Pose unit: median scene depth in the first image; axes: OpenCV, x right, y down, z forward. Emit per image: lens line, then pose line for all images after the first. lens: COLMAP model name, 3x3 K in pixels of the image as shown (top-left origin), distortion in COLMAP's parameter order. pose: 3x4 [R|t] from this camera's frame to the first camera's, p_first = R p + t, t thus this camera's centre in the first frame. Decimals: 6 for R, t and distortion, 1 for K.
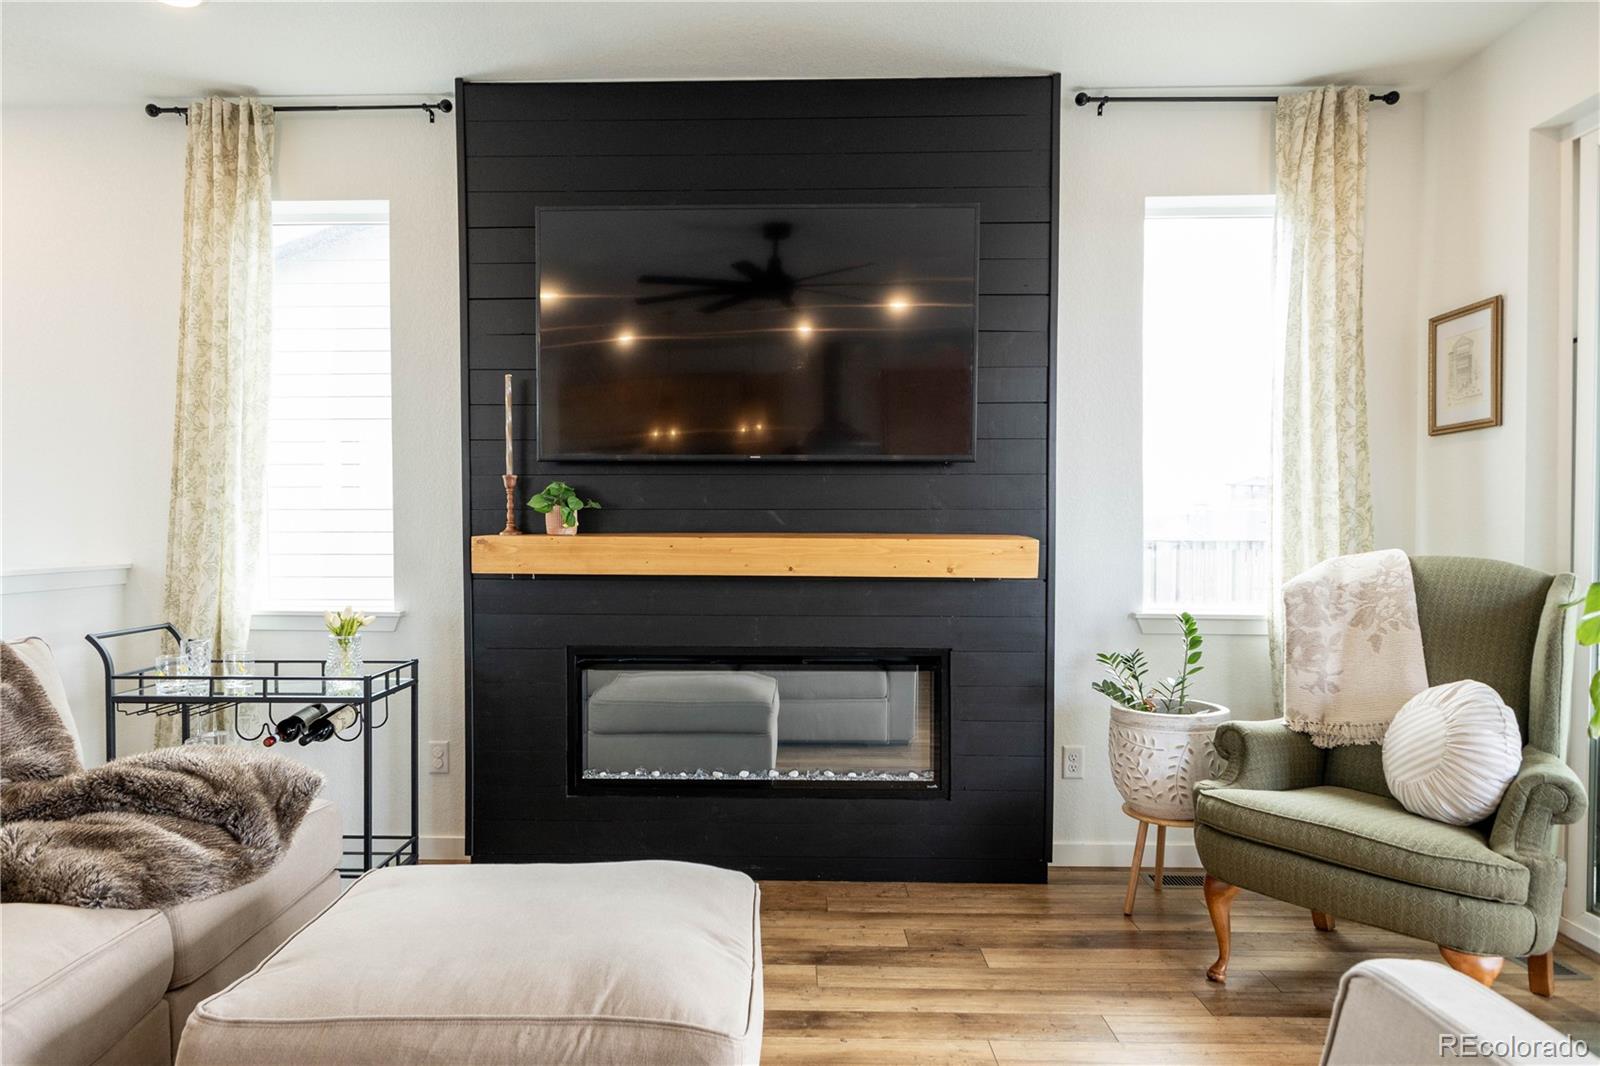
lens RADIAL K [[956.3, 0, 799.5], [0, 956.3, 540.8], [0, 0, 1]] dist [0.005297, 0.000511]
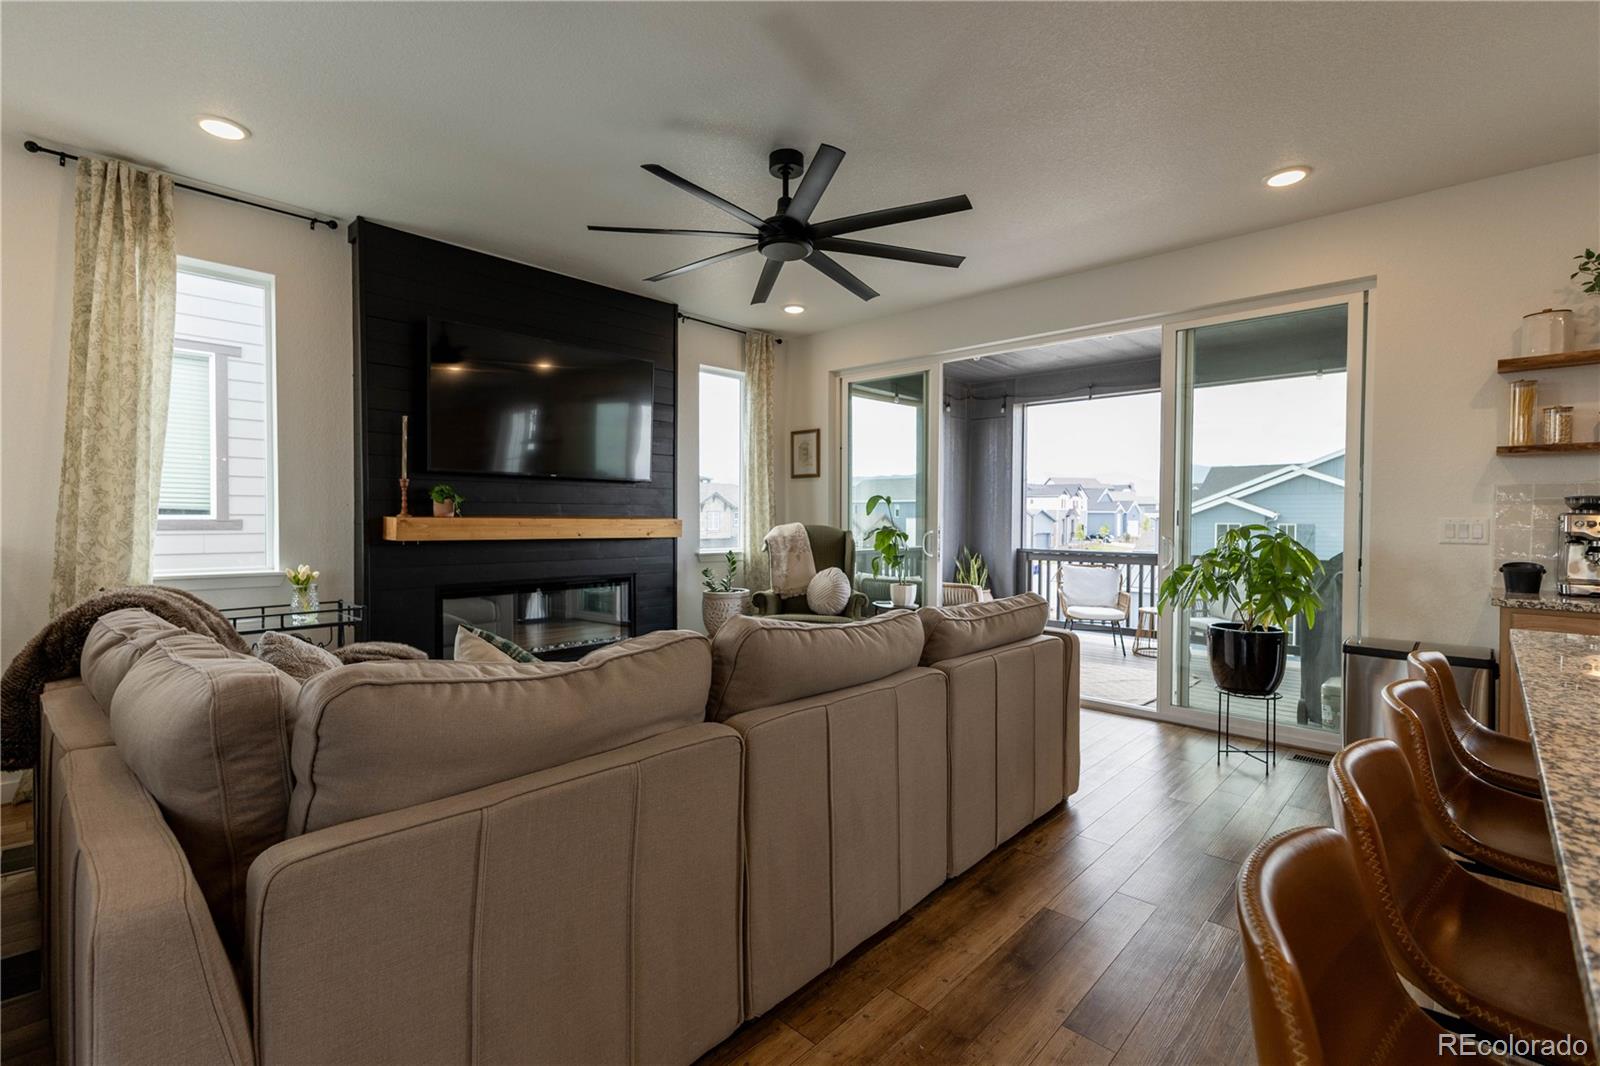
lens RADIAL K [[709.4, 0, 787.3], [0, 709.4, 524.0], [0, 0, 1]] dist [0.011998, -0.000425]
pose [[0.681210, -0.004547, 0.732074, -0.738803], [-0.000610, 0.999977, 0.006778, -0.001380], [-0.732088, -0.005064, 0.681192, -0.277121]]
